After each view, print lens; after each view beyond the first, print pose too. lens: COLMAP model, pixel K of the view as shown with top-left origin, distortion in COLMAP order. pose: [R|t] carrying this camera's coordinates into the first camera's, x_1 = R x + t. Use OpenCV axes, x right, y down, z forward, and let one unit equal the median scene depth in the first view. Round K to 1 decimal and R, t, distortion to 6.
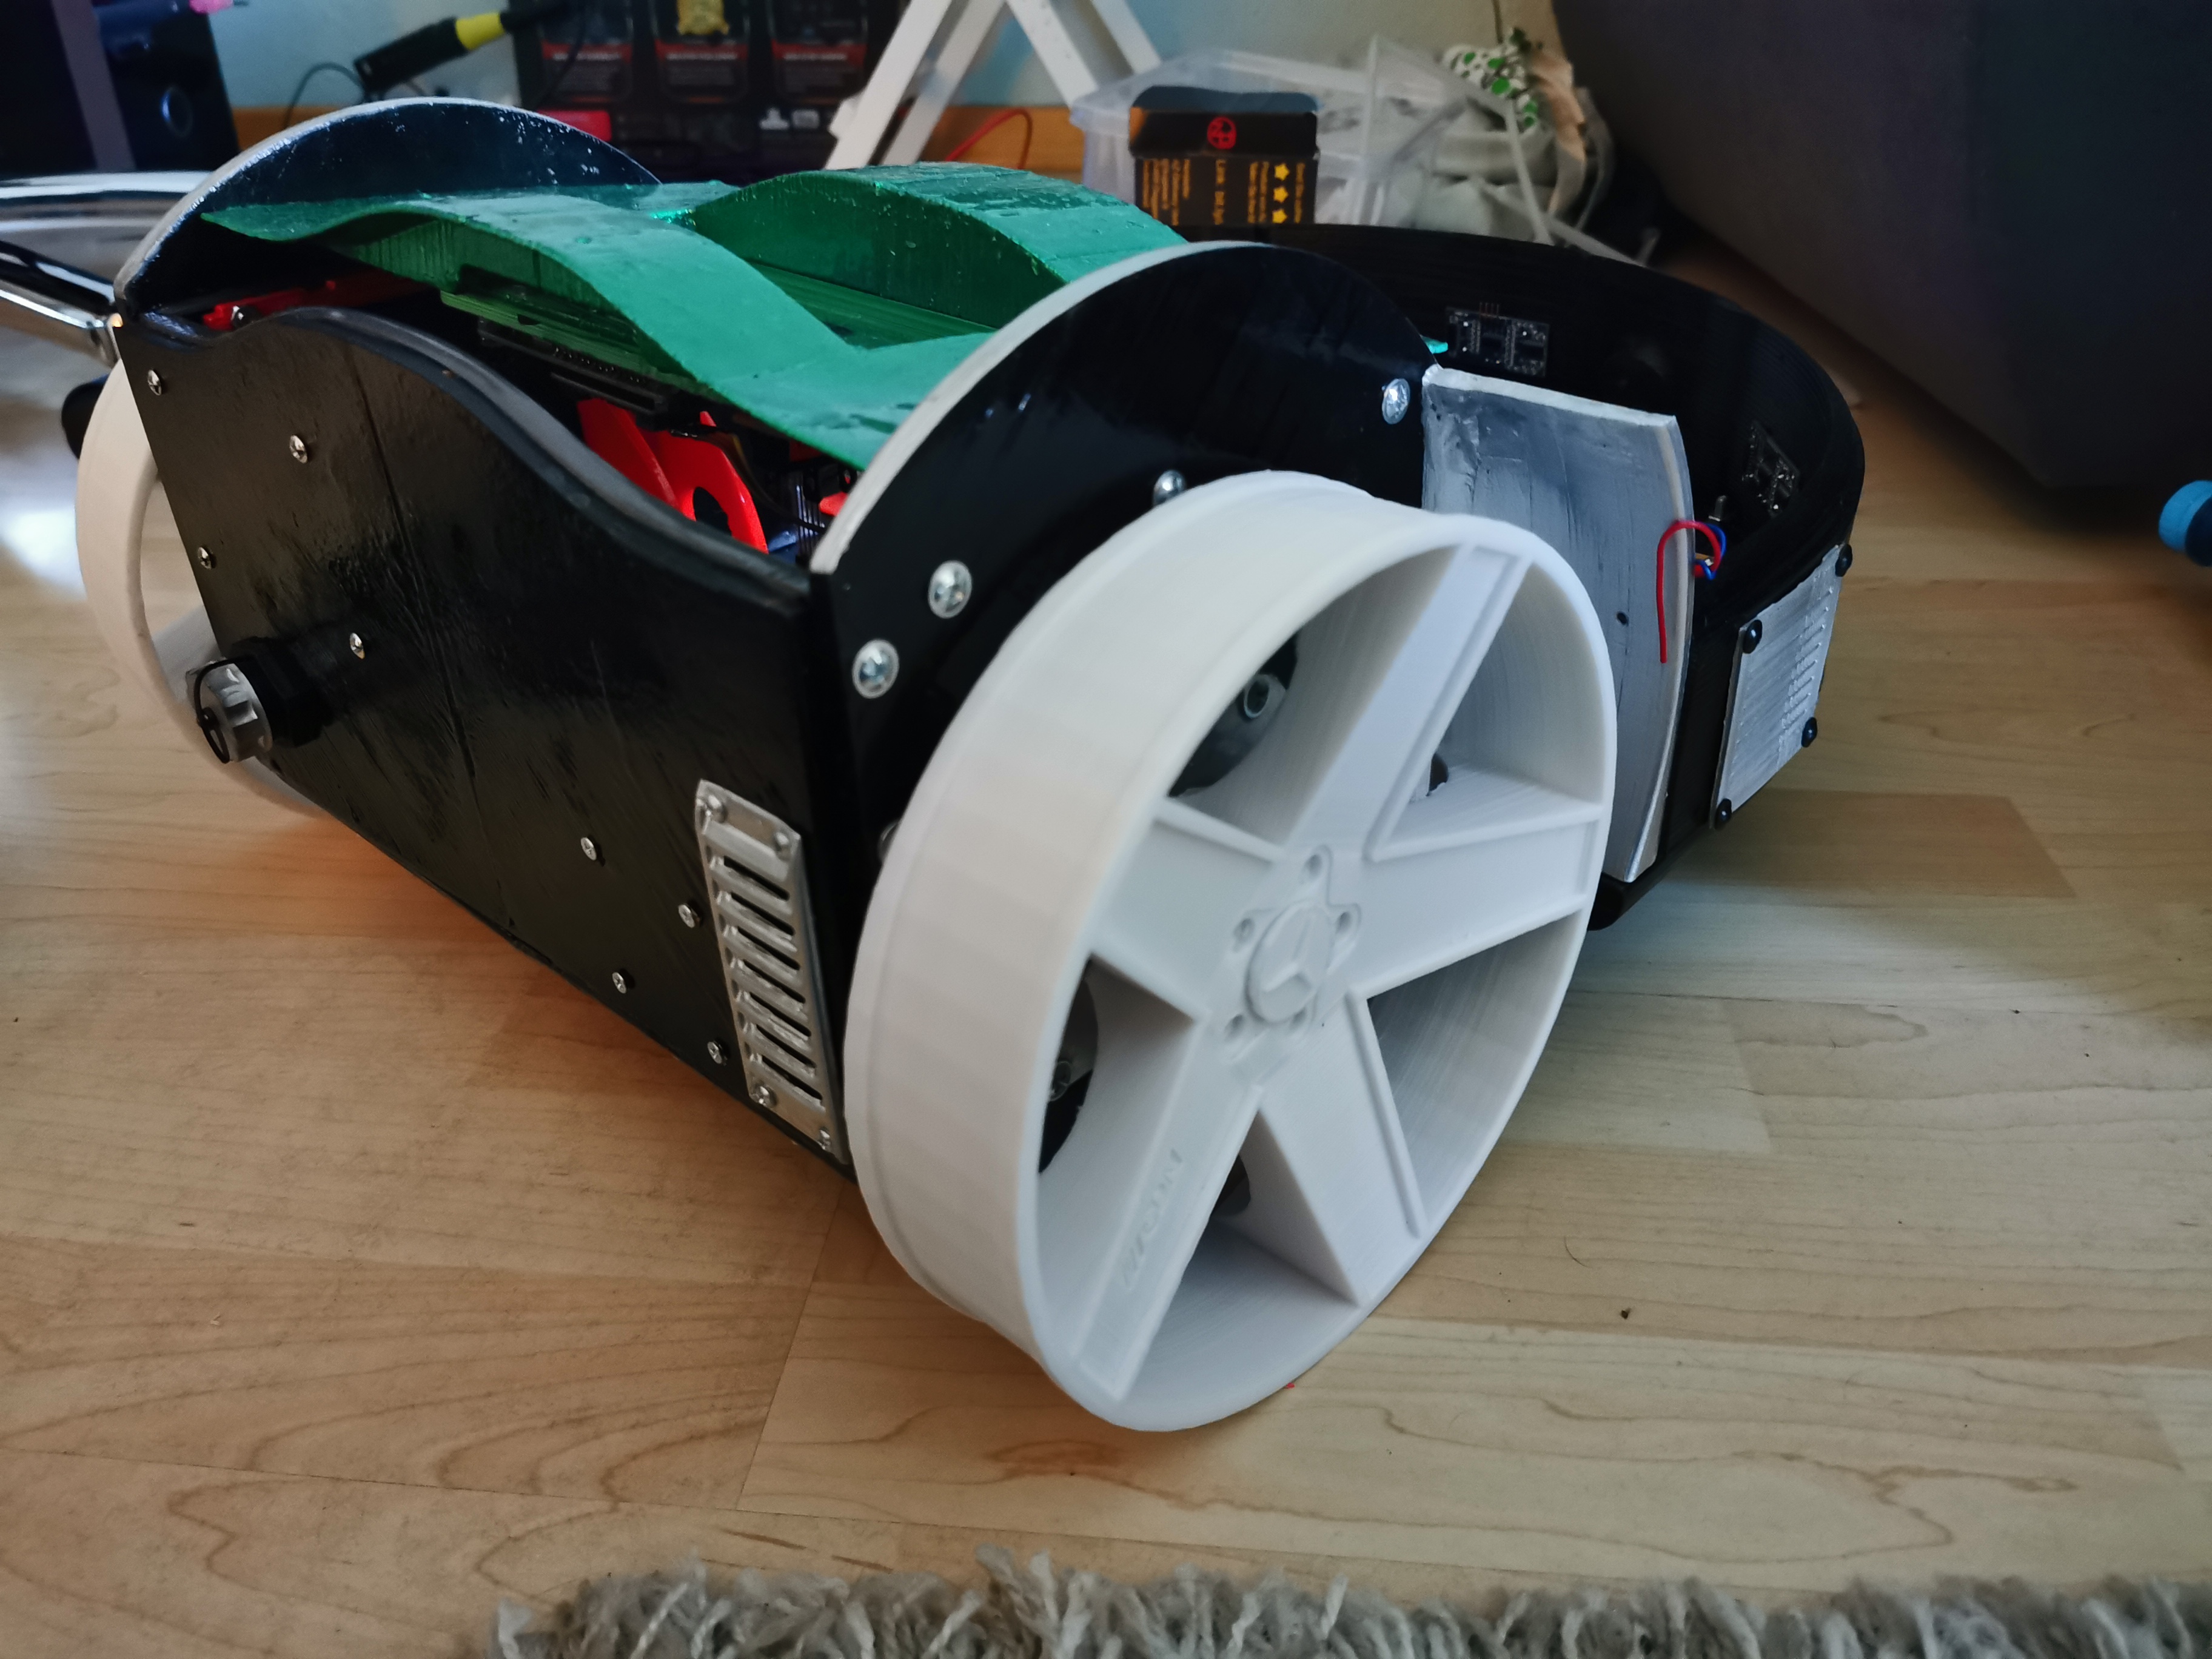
lens RADIAL K [[1766.6, 0, 1106.2], [0, 1766.6, 839.1], [0, 0, 1]] dist [0.034630, -0.058548]
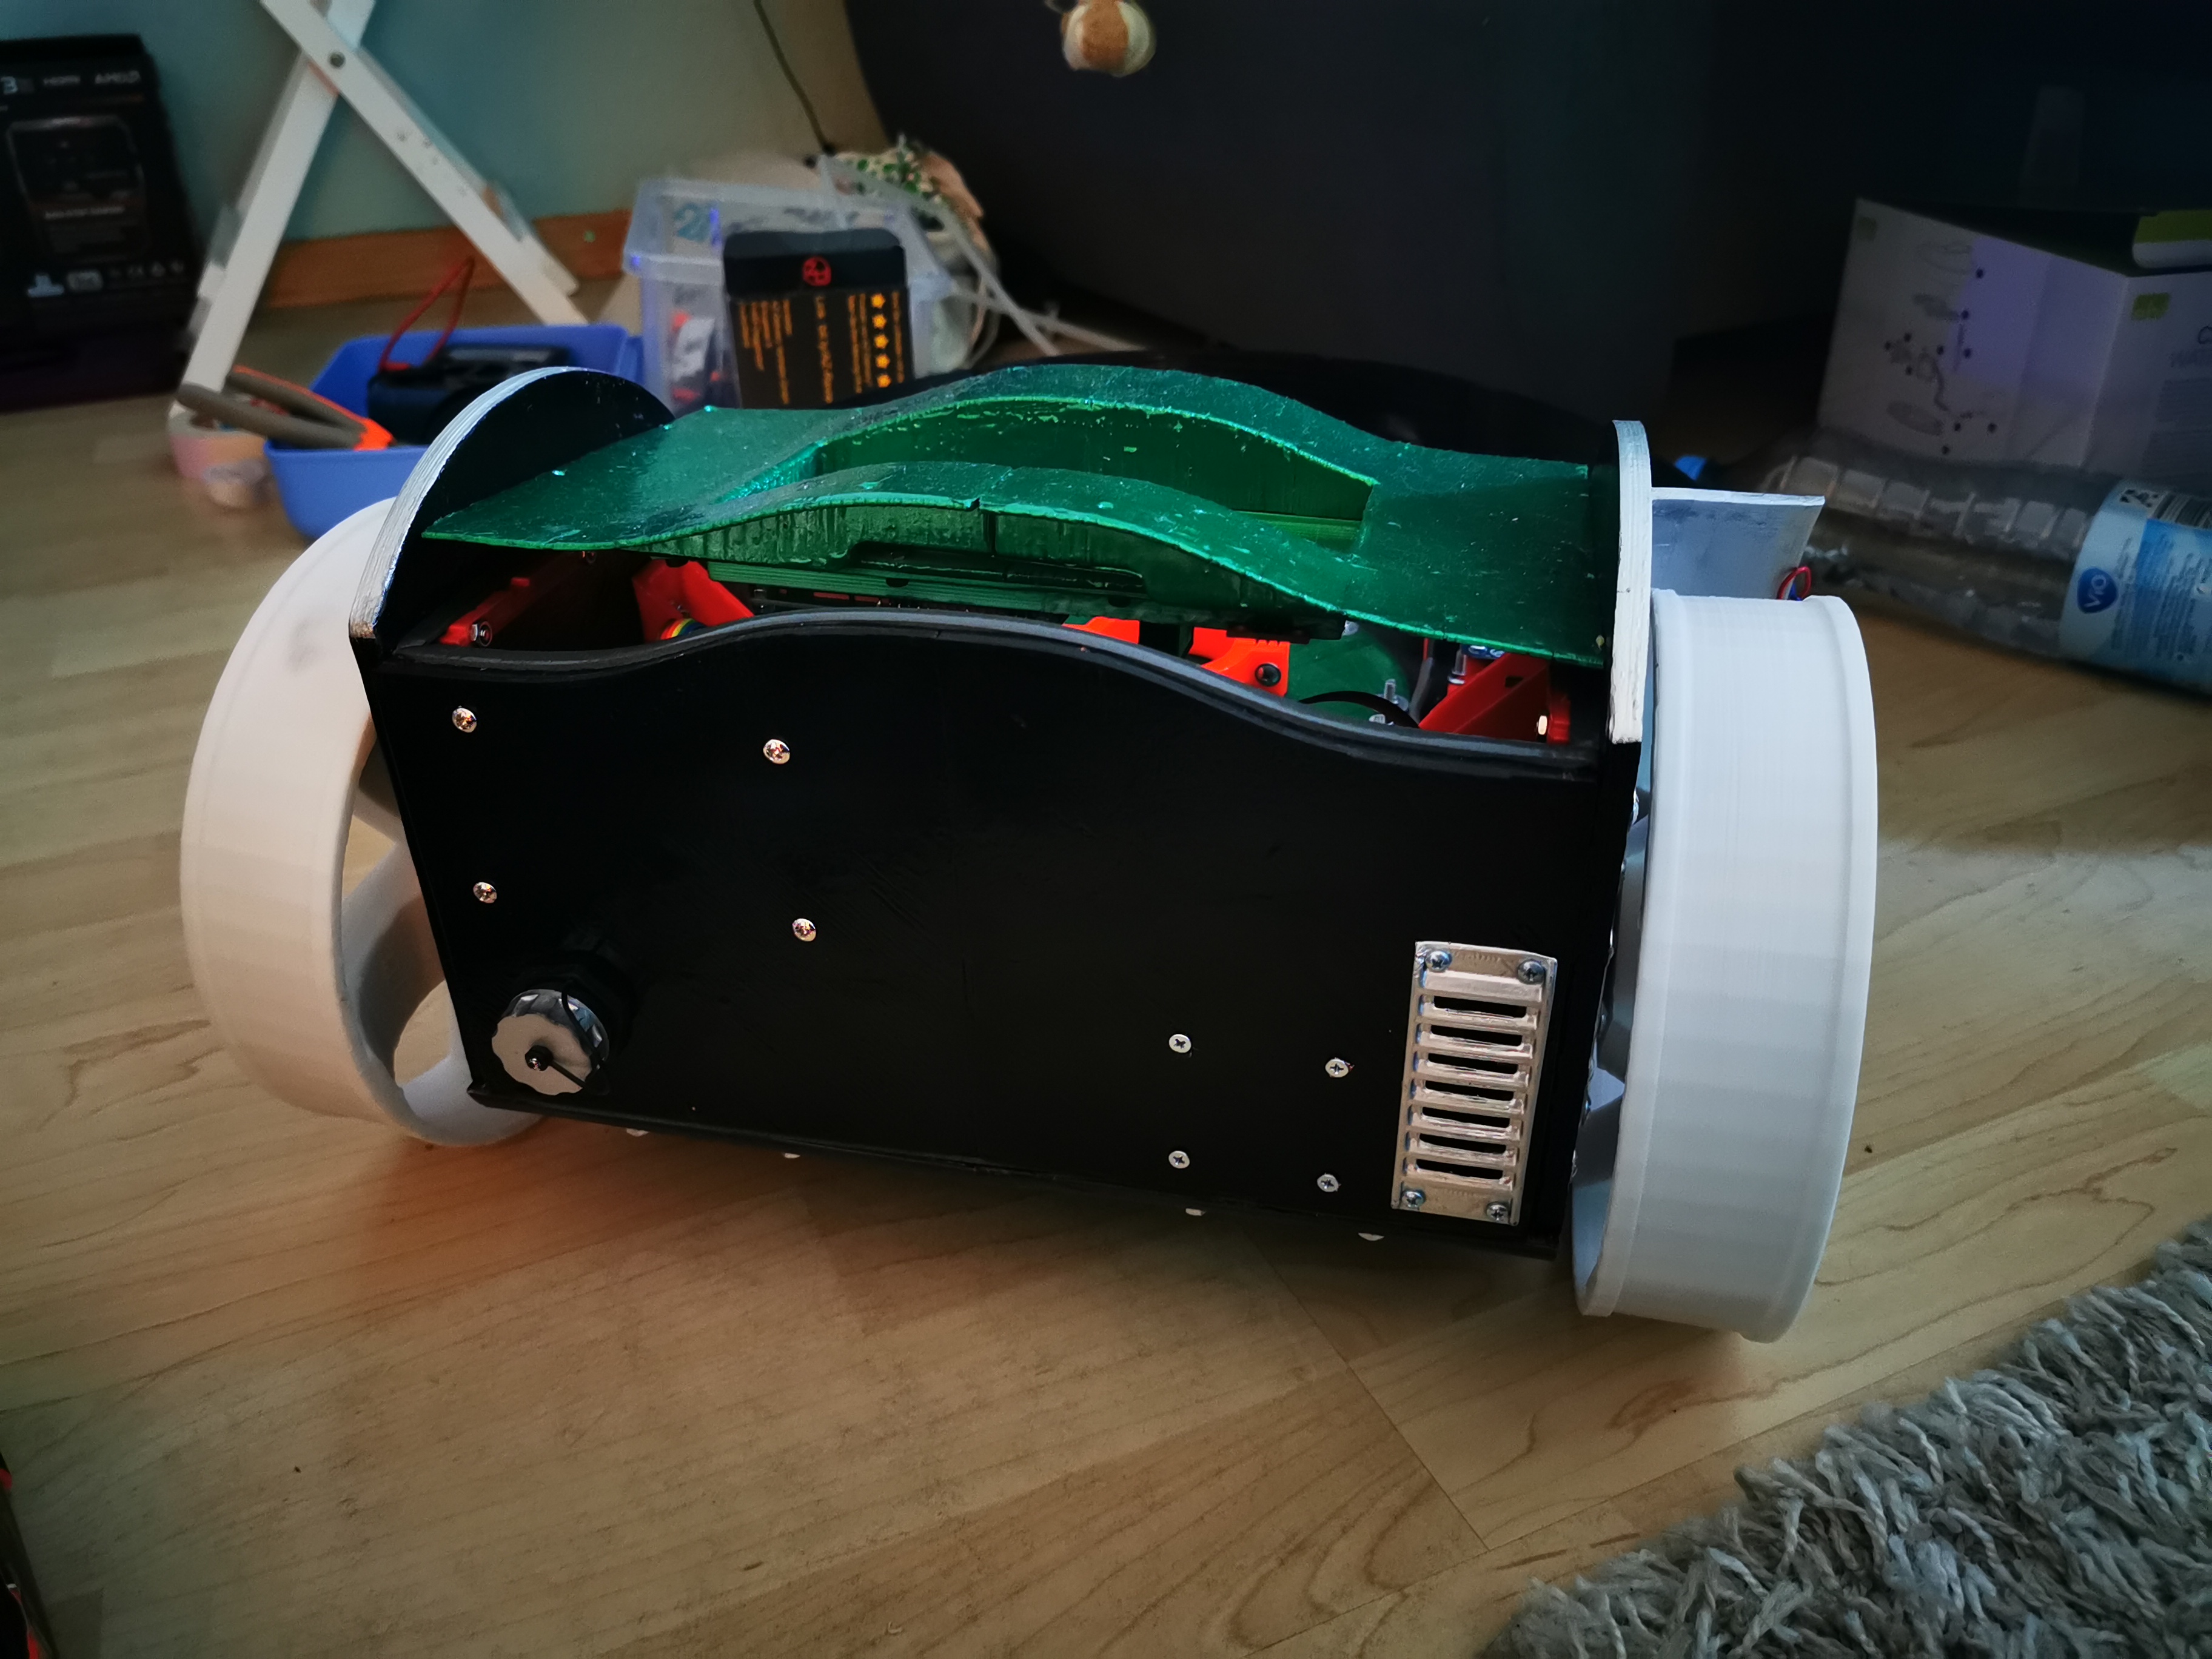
lens RADIAL K [[1766.6, 0, 1102.0], [0, 1766.6, 823.8], [0, 0, 1]] dist [0.034630, -0.058548]
pose [[0.862079, -0.247493, 0.442230, -0.334109], [0.259673, 0.965101, 0.033911, -0.074357], [-0.435189, 0.085601, 0.896260, 0.014386]]
